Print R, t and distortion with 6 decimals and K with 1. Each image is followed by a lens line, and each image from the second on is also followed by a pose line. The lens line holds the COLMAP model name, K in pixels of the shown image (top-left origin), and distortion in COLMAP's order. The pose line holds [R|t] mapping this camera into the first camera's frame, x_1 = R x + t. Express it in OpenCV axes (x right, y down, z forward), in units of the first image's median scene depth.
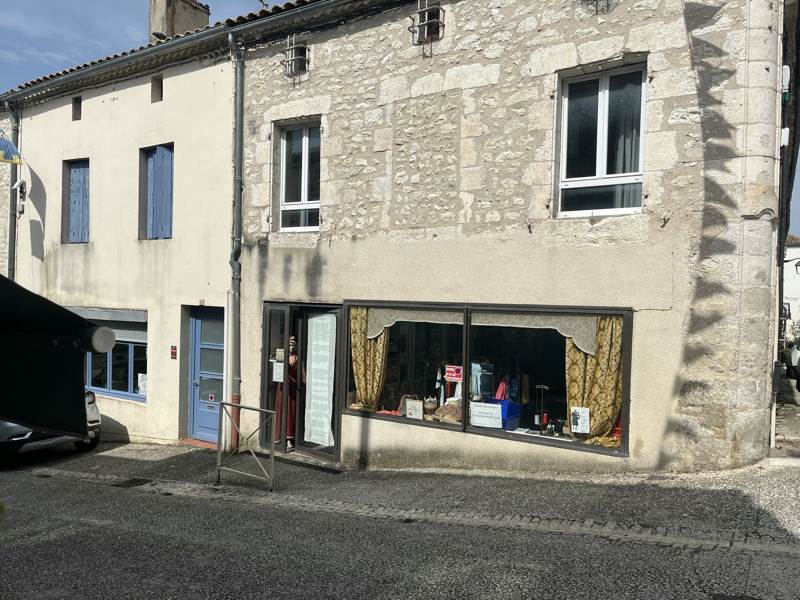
lens RADIAL K [[607.7, 0, 398.9], [0, 607.7, 298.1], [0, 0, 1]] dist [-0.010439, -0.012244]
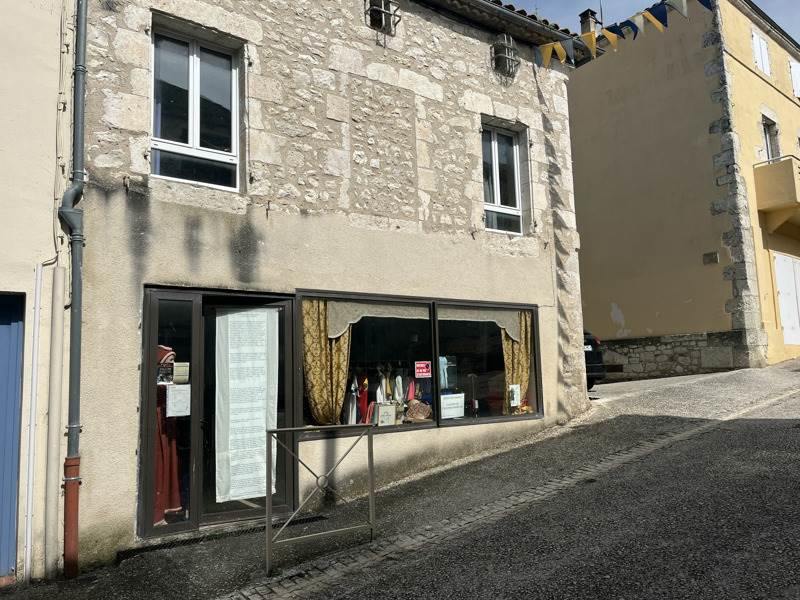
lens RADIAL K [[607.7, 0, 399.5], [0, 607.7, 302.0], [0, 0, 1]] dist [-0.010439, -0.012244]
pose [[0.365627, 0.080717, 0.927255, -0.798325], [0.045407, 0.993500, -0.104388, 0.111508], [-0.929653, 0.080271, 0.359586, 0.646826]]
